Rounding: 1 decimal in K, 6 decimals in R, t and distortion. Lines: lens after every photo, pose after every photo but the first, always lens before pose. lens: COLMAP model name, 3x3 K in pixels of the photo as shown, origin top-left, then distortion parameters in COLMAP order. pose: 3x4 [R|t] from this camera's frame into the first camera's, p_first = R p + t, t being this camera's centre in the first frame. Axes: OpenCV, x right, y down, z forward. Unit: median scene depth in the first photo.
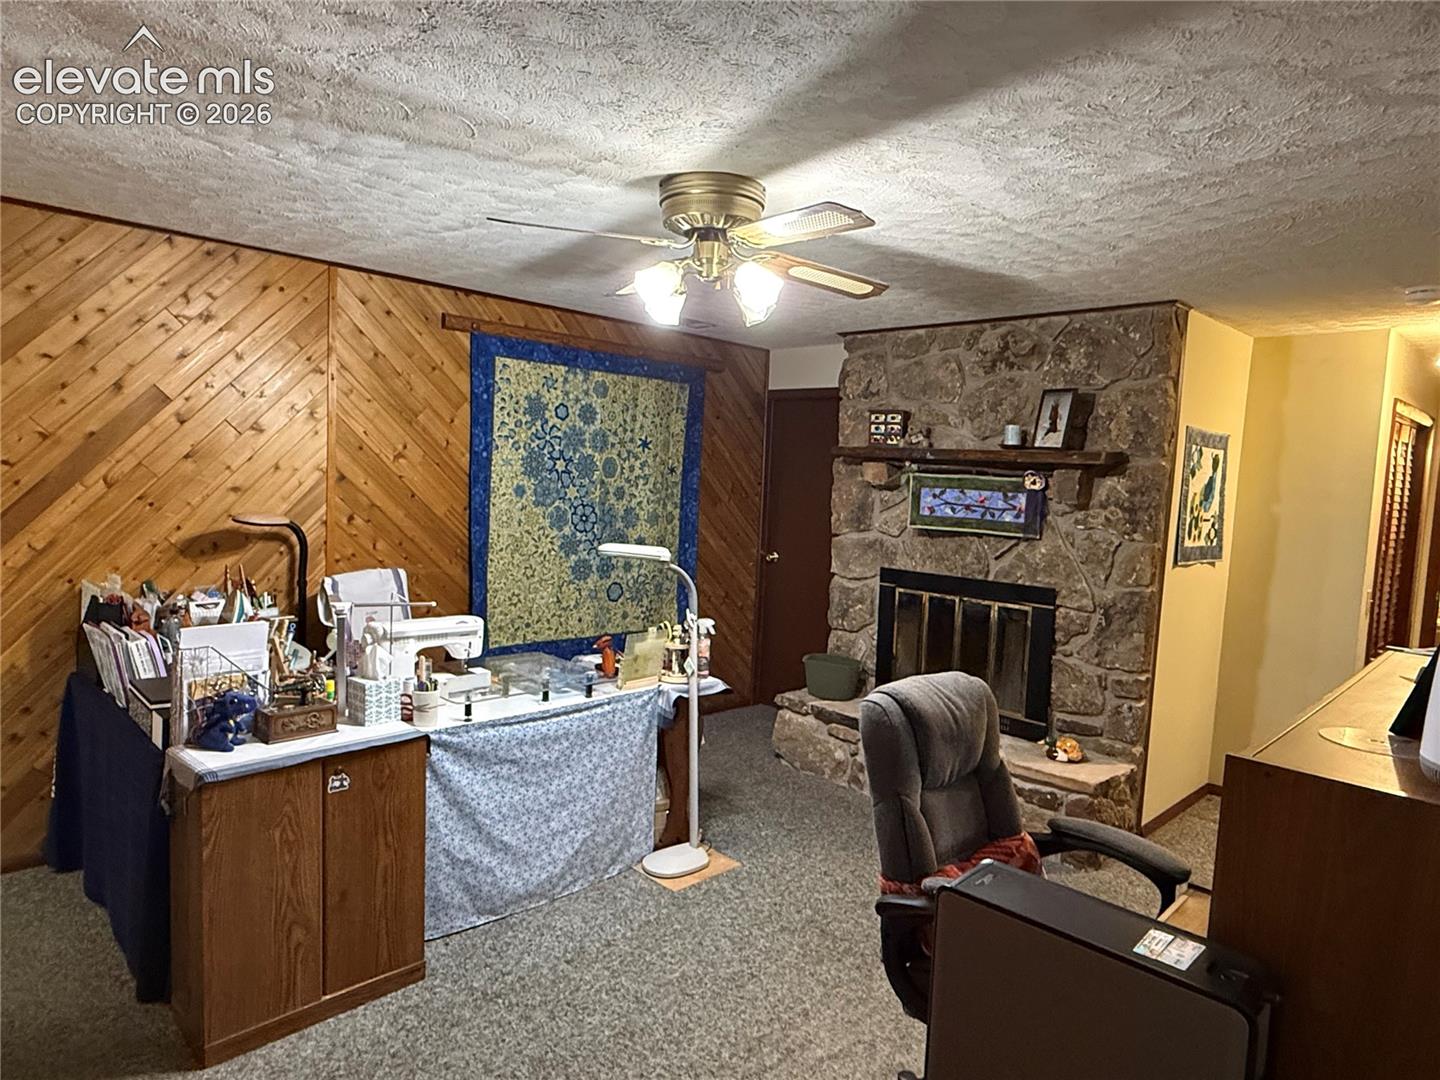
lens RADIAL K [[882.7, 0, 716.1], [0, 882.7, 534.4], [0, 0, 1]] dist [-0.001367, -0.001115]
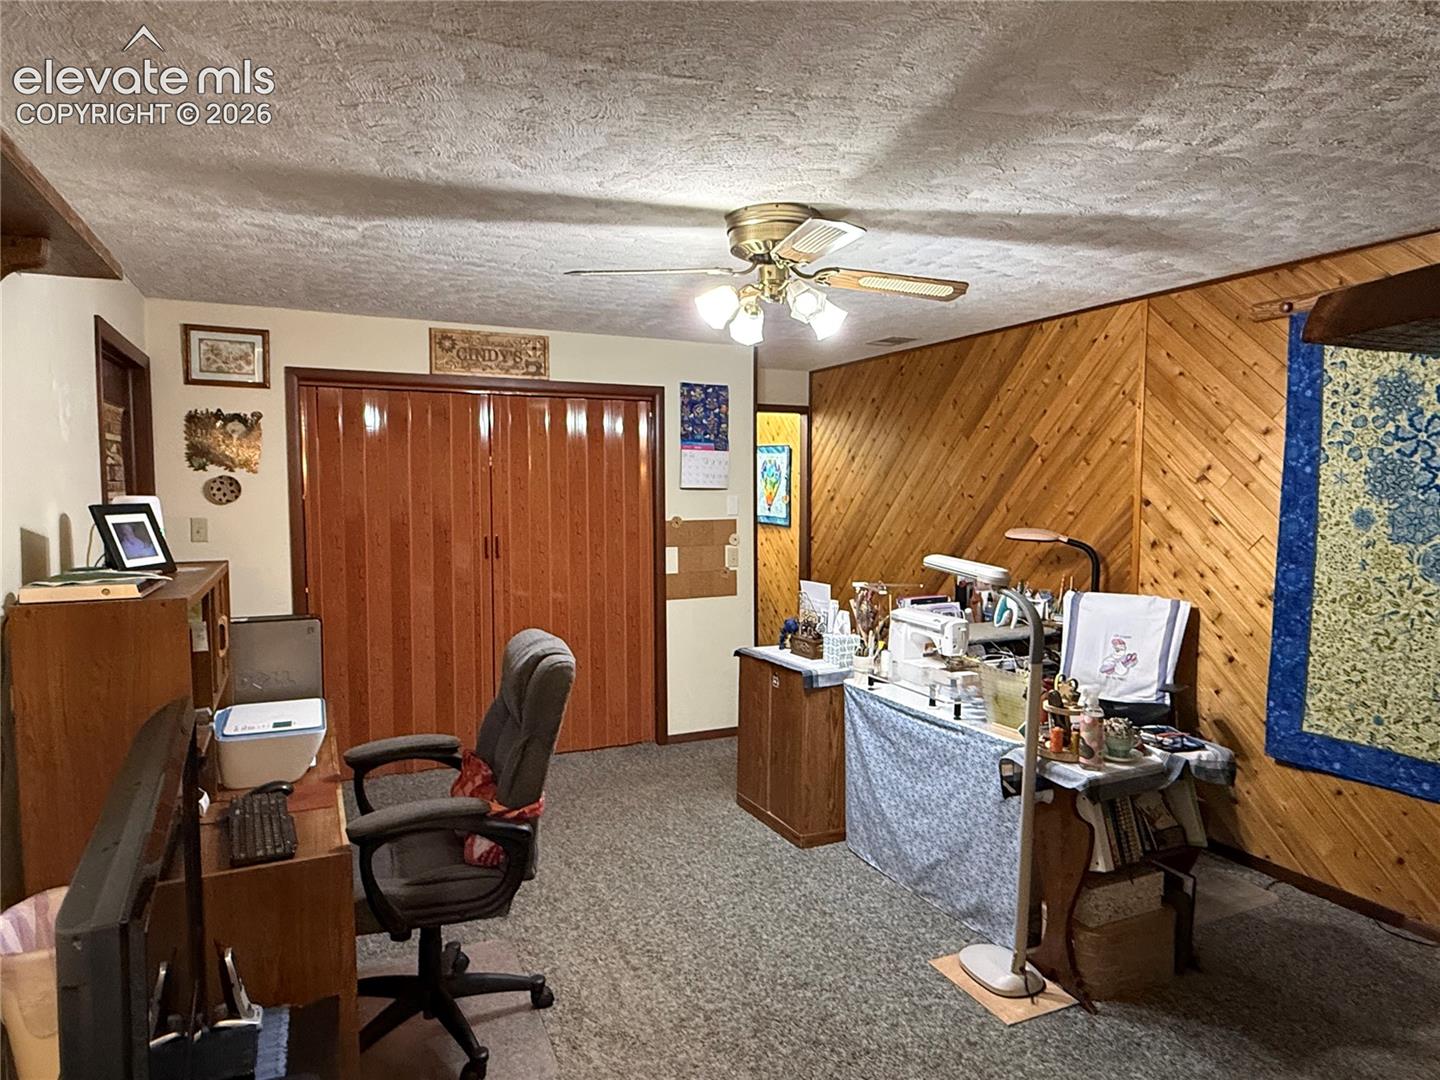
lens RADIAL K [[882.7, 0, 716.6], [0, 882.7, 549.3], [0, 0, 1]] dist [-0.001367, -0.001115]
pose [[-0.351225, 0.015557, -0.936162, 0.609470], [-0.087589, 0.994931, 0.049395, -0.015810], [0.932185, 0.099346, -0.348082, 0.784502]]
